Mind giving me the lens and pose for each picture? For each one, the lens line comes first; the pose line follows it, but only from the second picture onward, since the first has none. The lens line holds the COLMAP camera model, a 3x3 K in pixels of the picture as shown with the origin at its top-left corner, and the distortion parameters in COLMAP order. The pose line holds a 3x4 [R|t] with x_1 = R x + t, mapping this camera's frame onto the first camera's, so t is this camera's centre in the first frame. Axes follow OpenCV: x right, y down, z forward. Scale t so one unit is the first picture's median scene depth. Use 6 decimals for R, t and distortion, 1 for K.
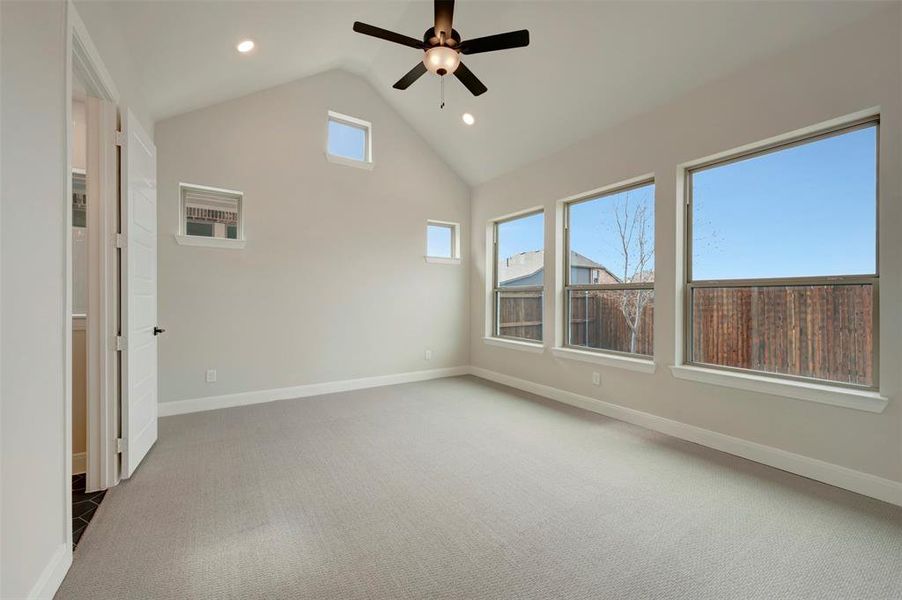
lens RADIAL K [[352.5, 0, 456.1], [0, 352.5, 300.1], [0, 0, 1]] dist [-0.008690, 0.001923]
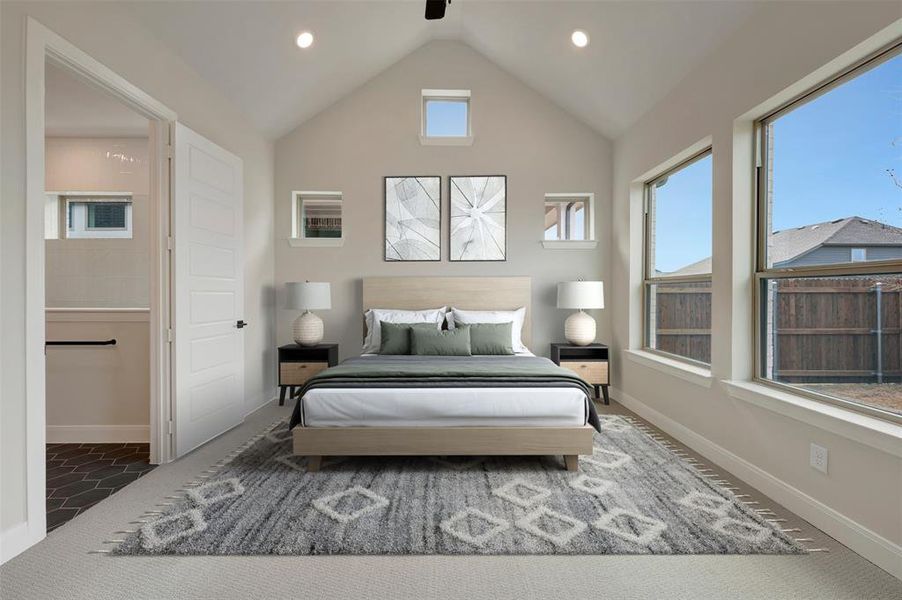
lens RADIAL K [[352.5, 0, 451.9], [0, 352.5, 295.3], [0, 0, 1]] dist [-0.008690, 0.001923]
pose [[0.841636, -0.000788, -0.540045, 0.193510], [-0.001184, 0.999994, -0.003305, 0.000174], [0.540044, 0.003421, 0.841630, 0.266014]]
